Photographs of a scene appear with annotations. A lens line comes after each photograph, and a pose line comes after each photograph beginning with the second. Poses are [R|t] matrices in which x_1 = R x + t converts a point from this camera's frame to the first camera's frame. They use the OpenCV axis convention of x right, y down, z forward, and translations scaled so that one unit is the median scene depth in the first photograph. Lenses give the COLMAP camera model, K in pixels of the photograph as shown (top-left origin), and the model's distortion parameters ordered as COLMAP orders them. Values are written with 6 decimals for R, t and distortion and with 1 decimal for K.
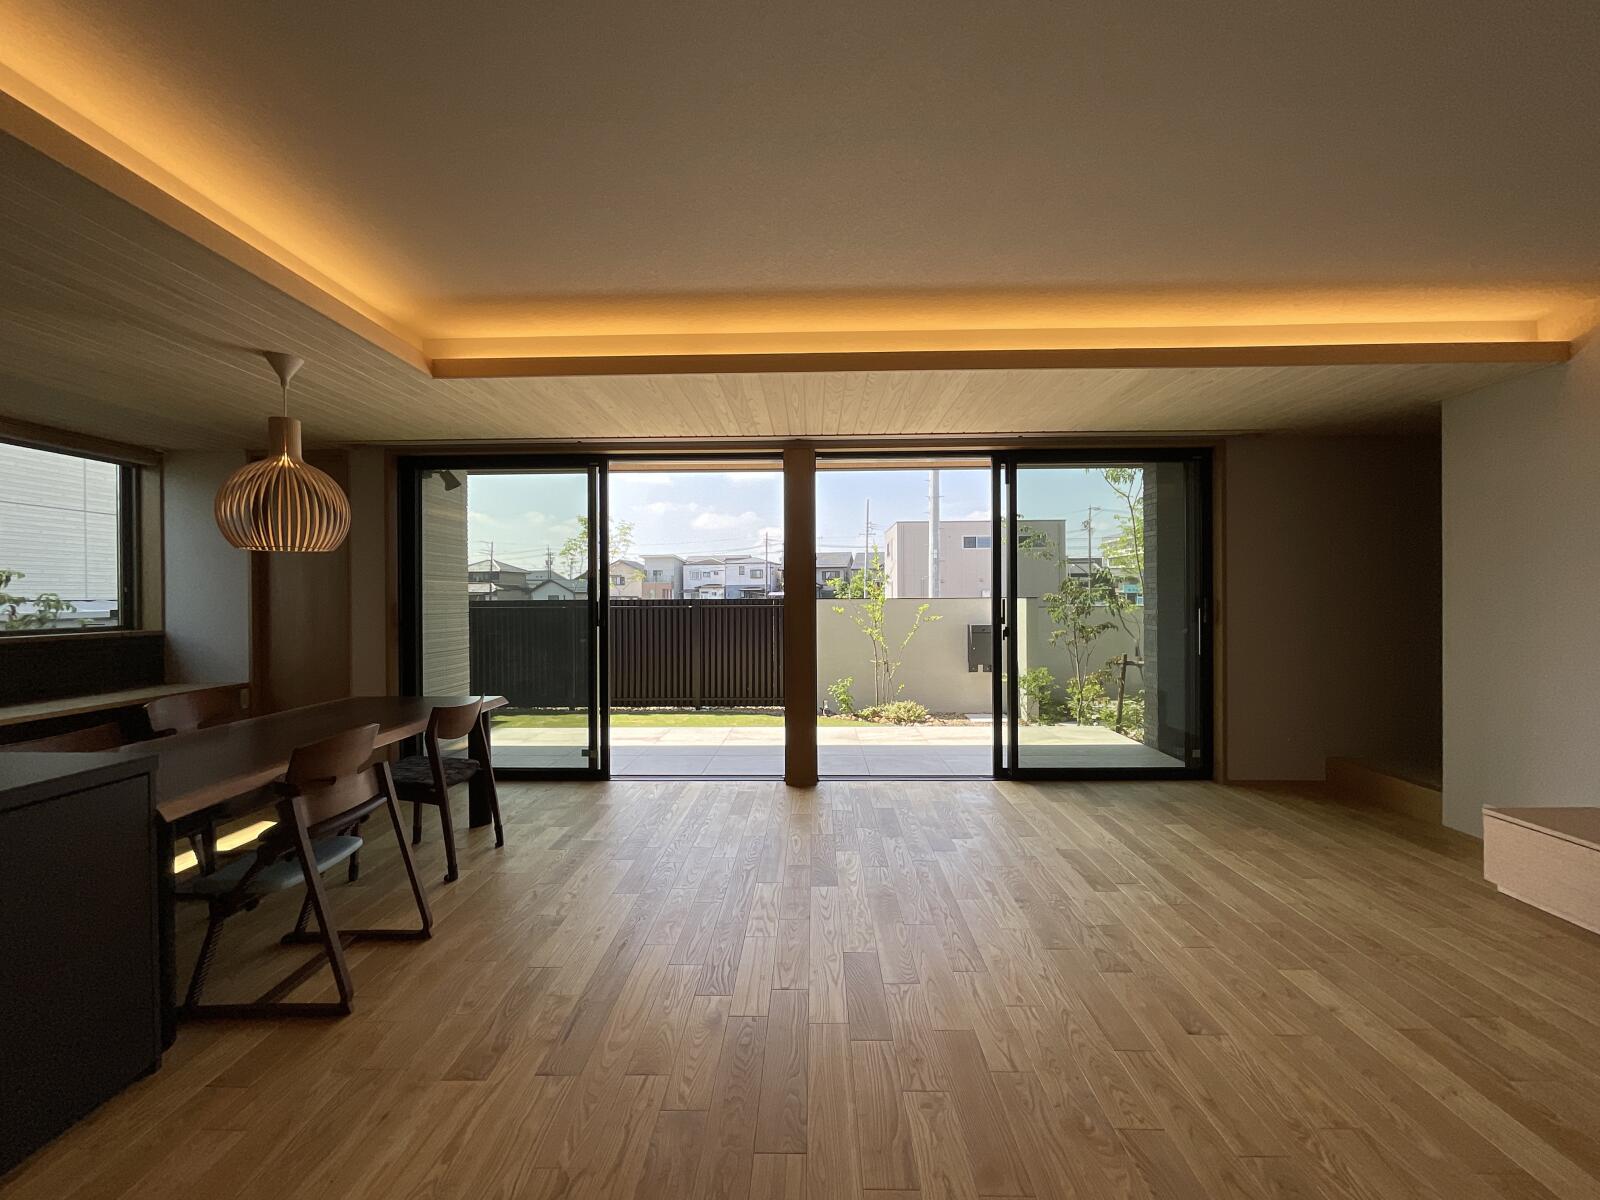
lens RADIAL K [[645.1, 0, 801.9], [0, 645.1, 597.5], [0, 0, 1]] dist [0.002908, 0.000538]
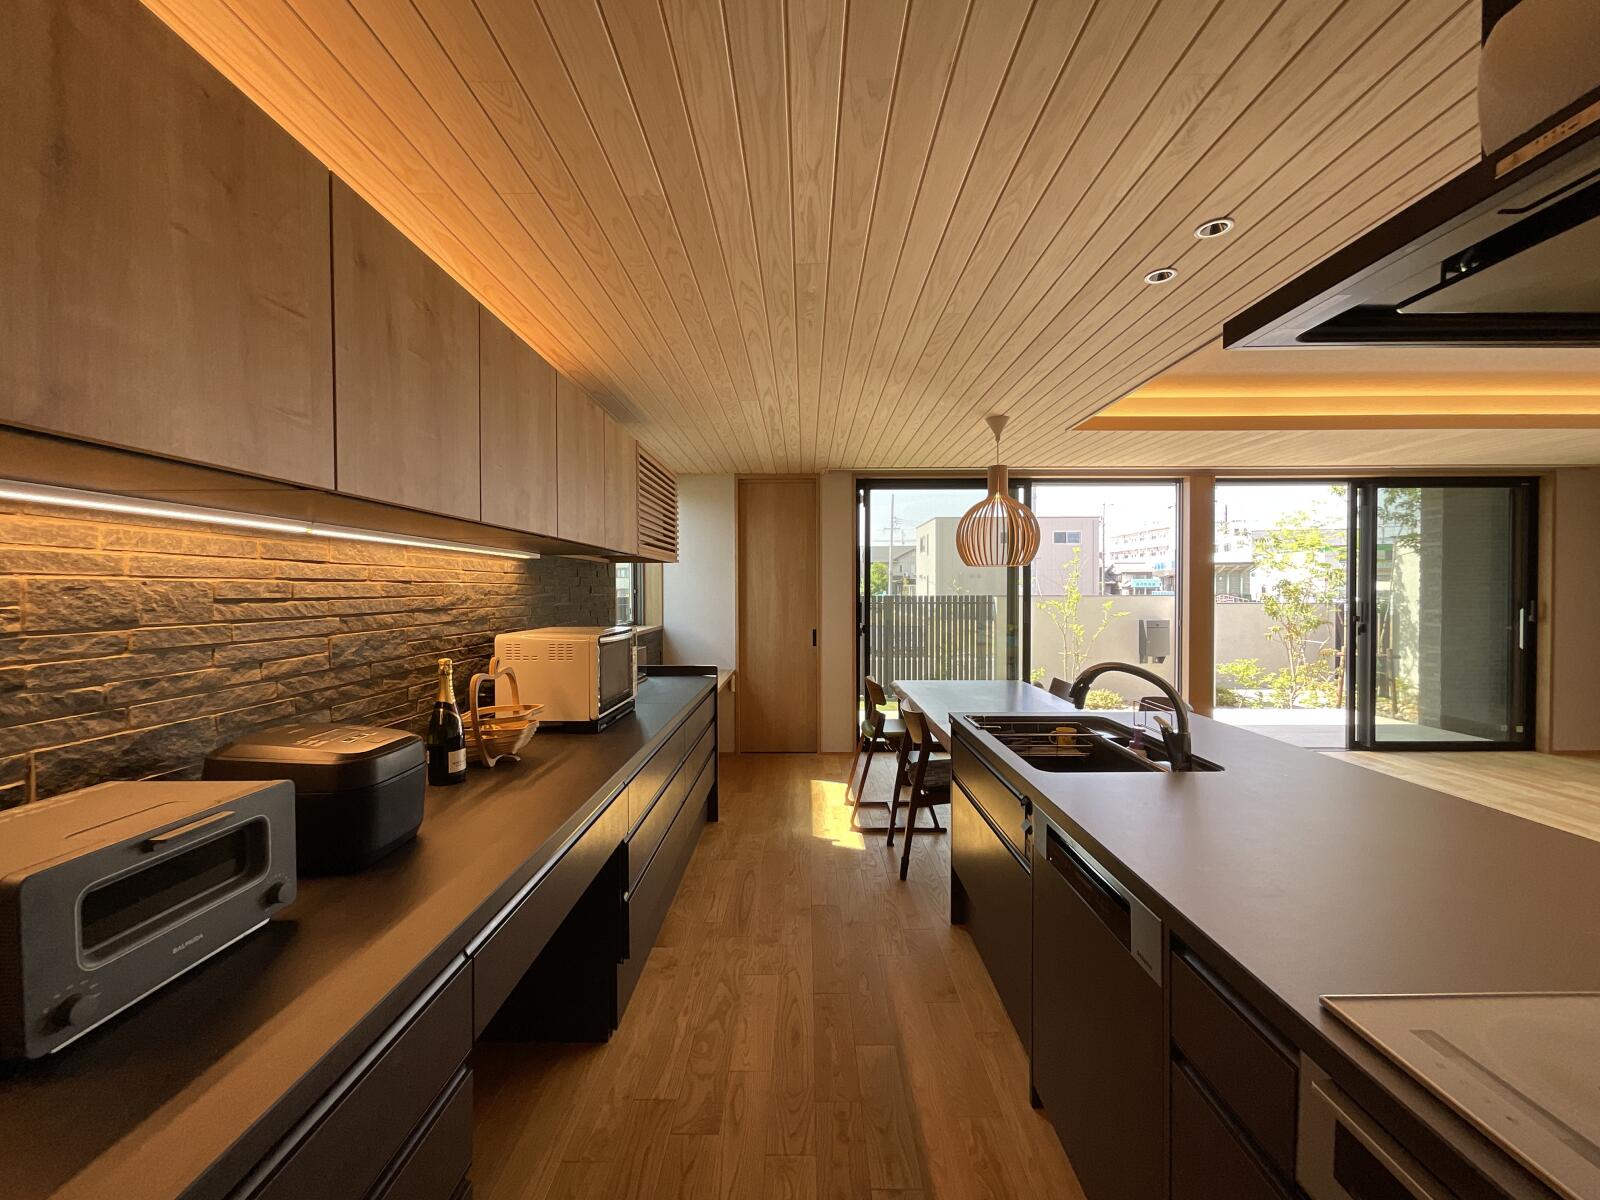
lens RADIAL K [[645.1, 0, 801.9], [0, 645.1, 597.5], [0, 0, 1]] dist [0.002908, 0.000538]
pose [[0.999762, 0.002574, 0.021683, -0.477812], [-0.002838, 0.999922, 0.012150, -0.010543], [-0.021650, -0.012209, 0.999691, -0.115994]]
